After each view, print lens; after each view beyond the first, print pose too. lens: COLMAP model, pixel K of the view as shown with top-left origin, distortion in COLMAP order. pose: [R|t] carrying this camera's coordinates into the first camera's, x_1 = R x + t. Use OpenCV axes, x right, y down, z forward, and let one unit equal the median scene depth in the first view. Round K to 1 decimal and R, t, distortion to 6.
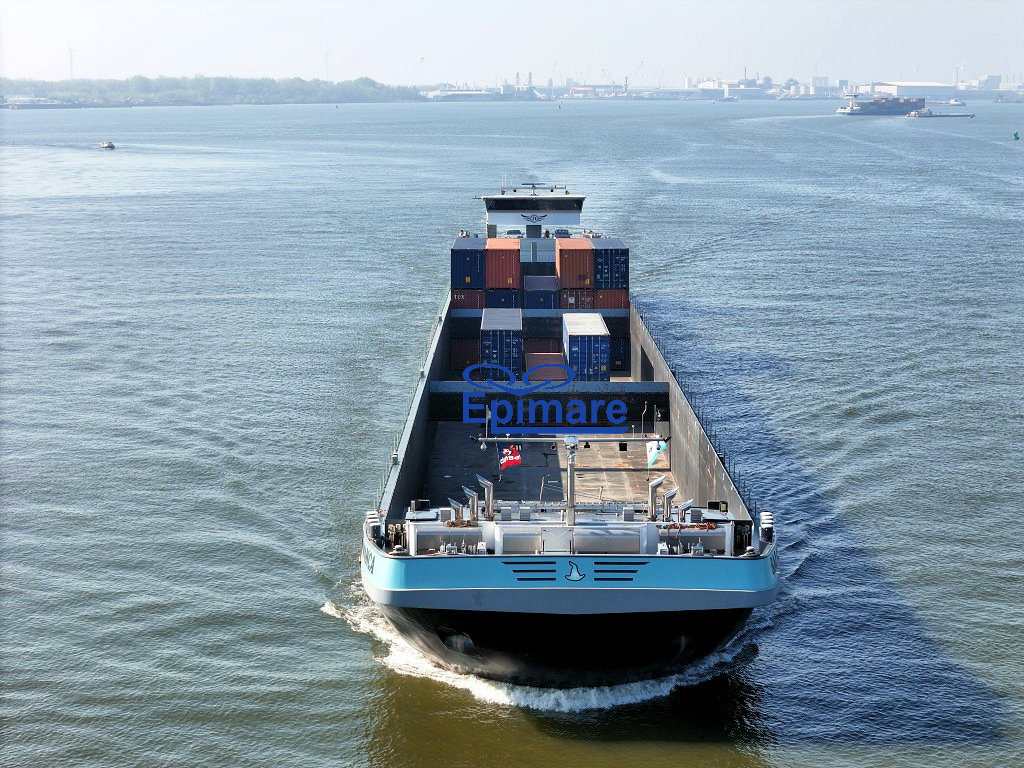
lens RADIAL K [[2091.2, 0, 512.0], [0, 2091.2, 384.0], [0, 0, 1]] dist [-0.236760, 1.656906]
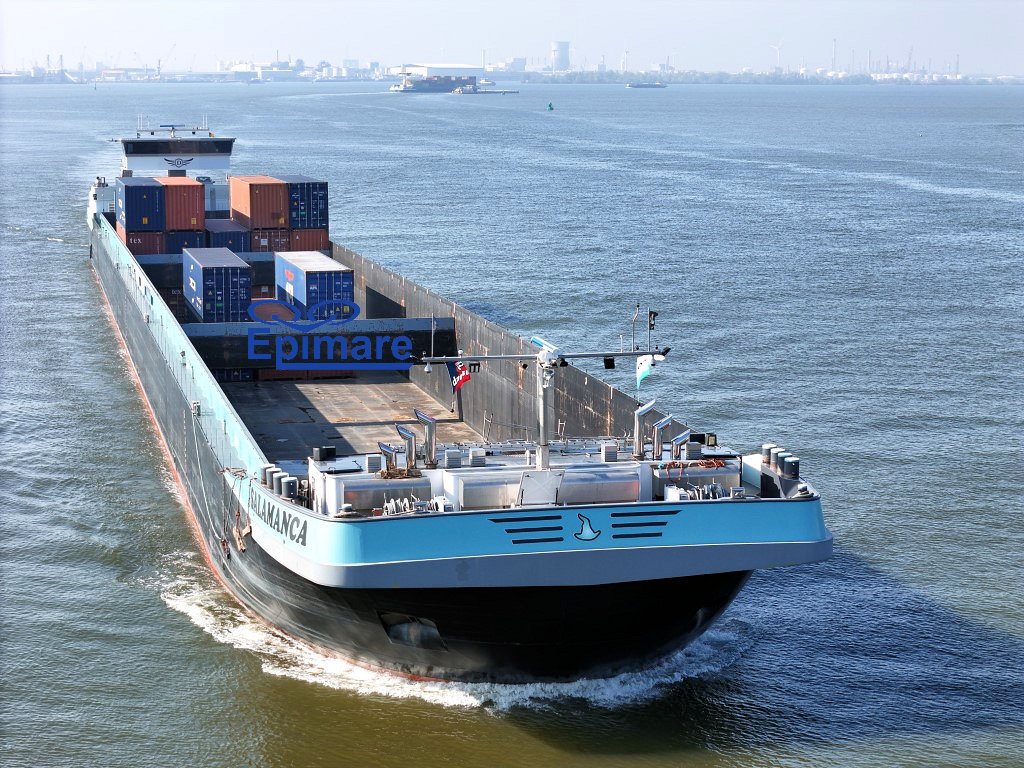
lens RADIAL K [[2091.2, 0, 512.0], [0, 2091.2, 384.0], [0, 0, 1]] dist [-0.236760, 1.656906]
pose [[0.972748, -0.032834, 0.229529, -0.153845], [0.031159, 0.999455, 0.010918, 0.027723], [-0.229762, -0.003468, 0.973241, 0.263106]]
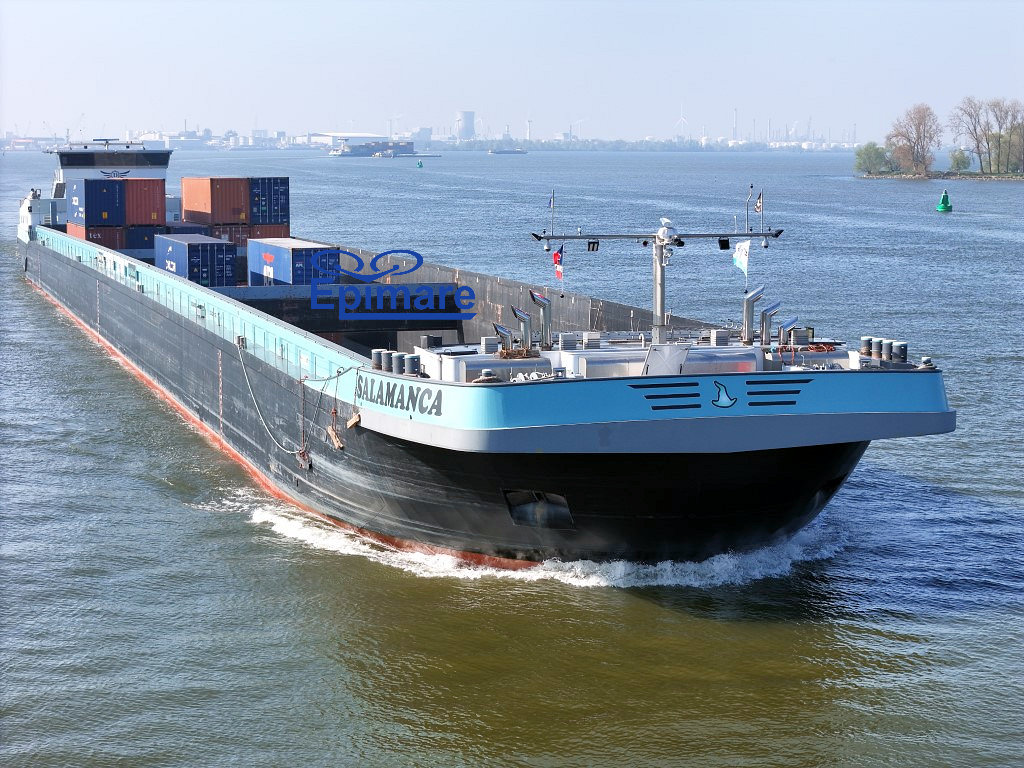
lens RADIAL K [[2091.2, 0, 512.0], [0, 2091.2, 384.0], [0, 0, 1]] dist [-0.236760, 1.656906]
pose [[0.955108, -0.033460, 0.294363, -0.240981], [0.041303, 0.998937, -0.020465, 0.091489], [-0.293366, 0.031704, 0.955474, 0.295639]]
